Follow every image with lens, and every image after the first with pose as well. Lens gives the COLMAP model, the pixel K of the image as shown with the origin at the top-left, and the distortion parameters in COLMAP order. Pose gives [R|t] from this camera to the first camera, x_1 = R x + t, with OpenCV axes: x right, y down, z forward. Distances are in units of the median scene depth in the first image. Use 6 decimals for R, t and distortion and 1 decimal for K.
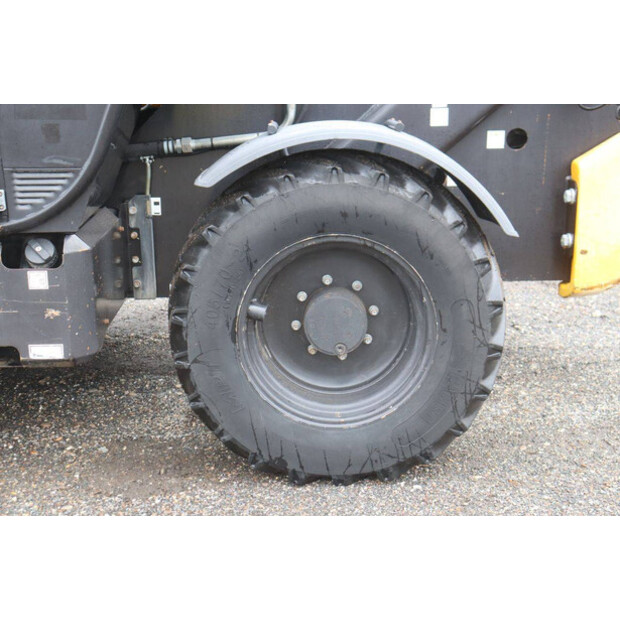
lens RADIAL K [[1052.5, 0, 316.3], [0, 1052.5, 309.7], [0, 0, 1]] dist [0.148544, 0.151970]
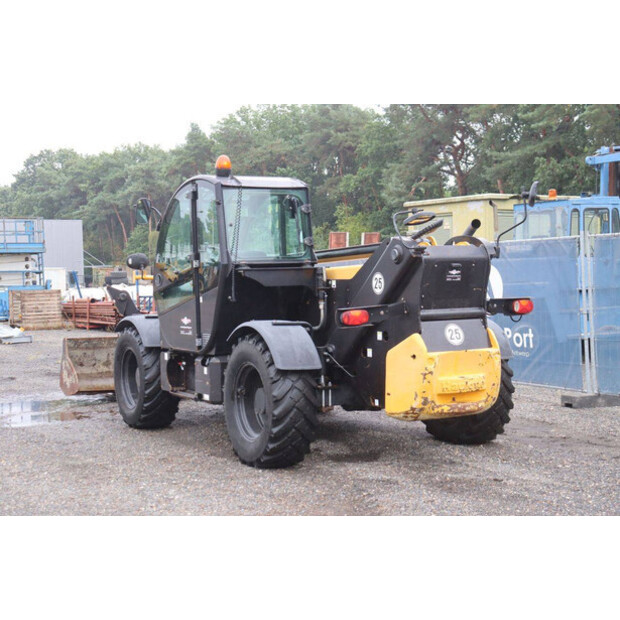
lens RADIAL K [[1052.5, 0, 316.3], [0, 1052.5, 309.7], [0, 0, 1]] dist [0.148544, 0.151970]
pose [[0.448372, 0.029131, -0.893372, 2.352779], [-0.206352, 0.975844, -0.071746, -0.045524], [0.869702, 0.216518, 0.443552, -0.030267]]
